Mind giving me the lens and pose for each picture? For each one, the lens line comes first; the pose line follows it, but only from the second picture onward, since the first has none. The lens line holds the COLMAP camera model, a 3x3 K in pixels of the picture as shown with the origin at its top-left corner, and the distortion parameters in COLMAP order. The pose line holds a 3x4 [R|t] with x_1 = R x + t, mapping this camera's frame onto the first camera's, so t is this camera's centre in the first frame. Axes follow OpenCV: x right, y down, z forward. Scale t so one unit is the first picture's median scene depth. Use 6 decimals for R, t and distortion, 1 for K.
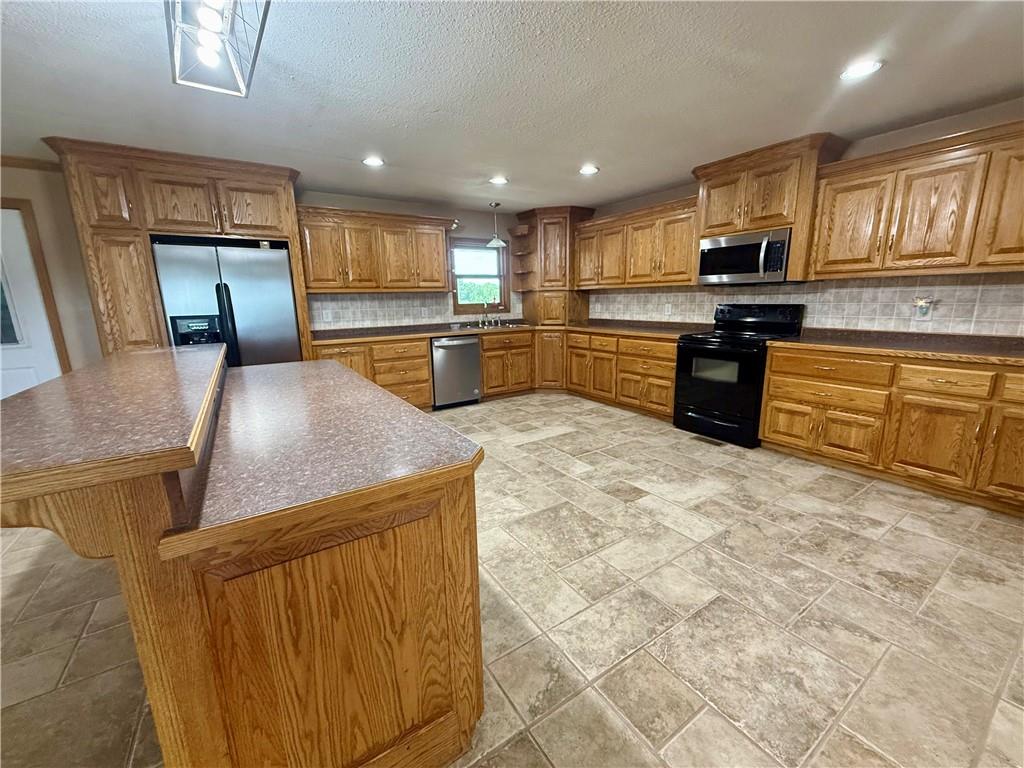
lens RADIAL K [[411.2, 0, 513.3], [0, 411.2, 384.2], [0, 0, 1]] dist [-0.000473, -0.000057]
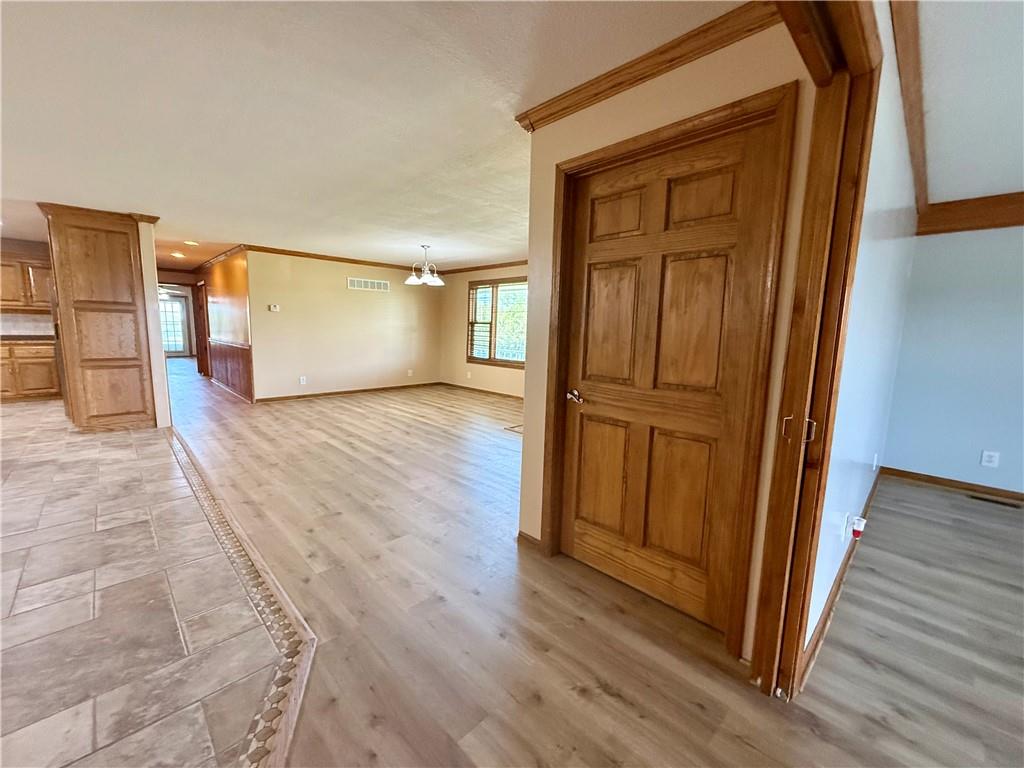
lens RADIAL K [[412.6, 0, 513.9], [0, 412.6, 384.1], [0, 0, 1]] dist [0.000643, 0.000481]
pose [[-0.194762, -0.117972, 0.973730, -1.483455], [0.182431, 0.971062, 0.154137, 0.277708], [-0.963736, 0.207658, -0.167604, -1.167325]]
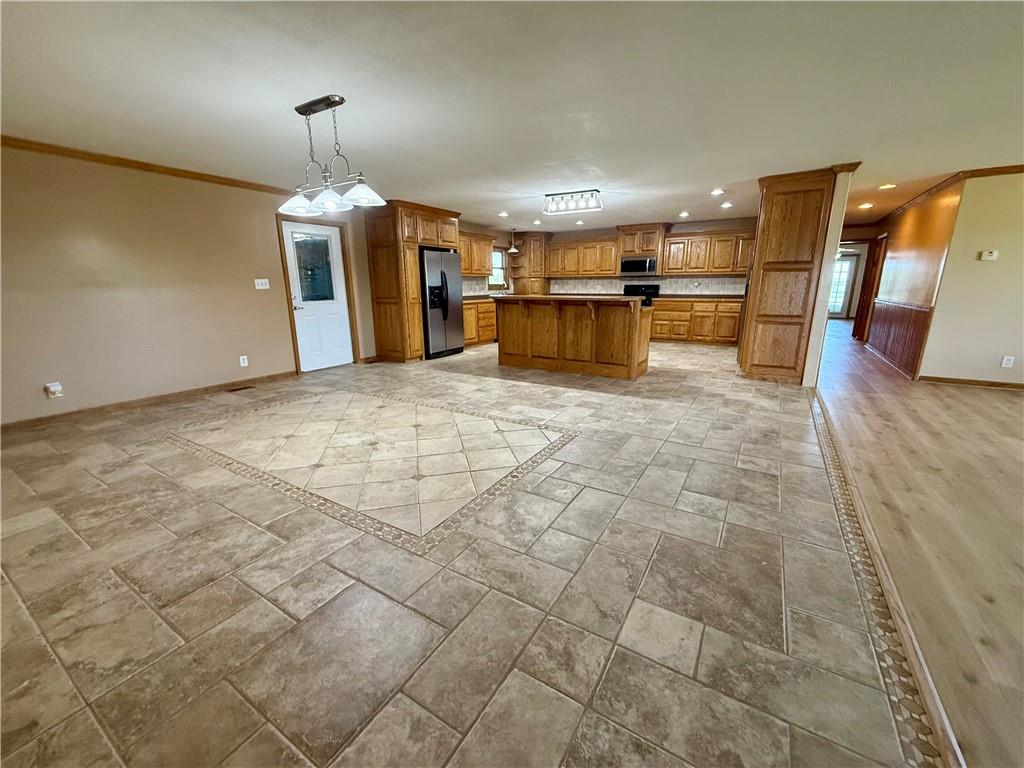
lens RADIAL K [[411.2, 0, 513.3], [0, 411.2, 384.2], [0, 0, 1]] dist [-0.000473, -0.000057]
pose [[0.907831, -0.085398, 0.410549, -1.373253], [0.074691, 0.996318, 0.042082, 0.276823], [-0.412631, -0.007539, 0.910867, -1.075176]]
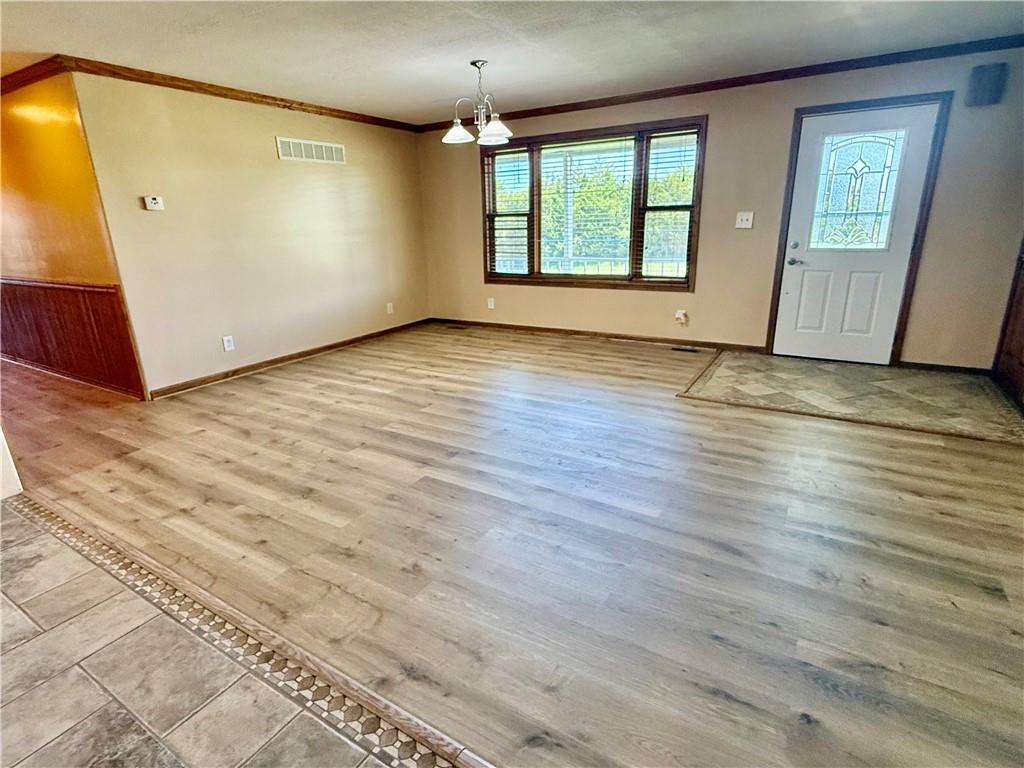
lens RADIAL K [[522.2, 0, 512.0], [0, 522.2, 384.0], [0, 0, 1]] dist [0.001898, -0.000351]
pose [[-0.426218, -0.239866, 0.872240, -0.771839], [0.223753, 0.906292, 0.358567, 0.142449], [-0.876512, 0.347994, -0.332607, -0.616584]]
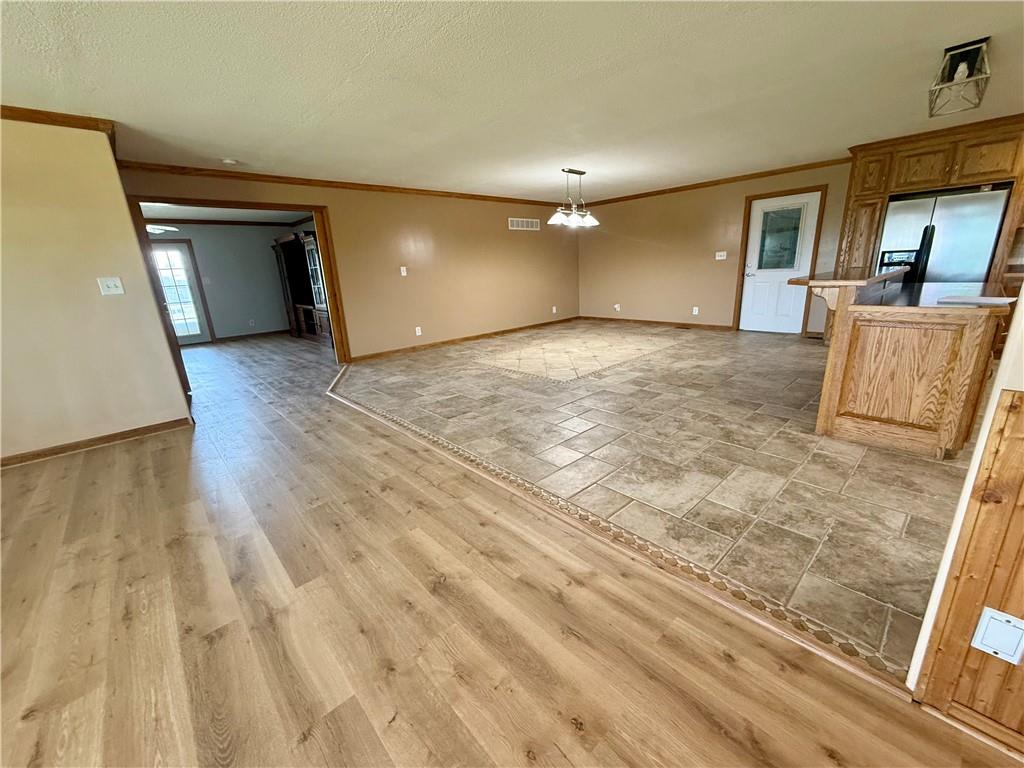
lens RADIAL K [[411.2, 0, 513.3], [0, 411.2, 384.2], [0, 0, 1]] dist [-0.000473, -0.000057]
pose [[0.161843, 0.284524, -0.944909, 0.529385], [-0.159812, 0.952450, 0.259422, 0.129937], [0.973790, 0.109022, 0.199618, -0.587252]]
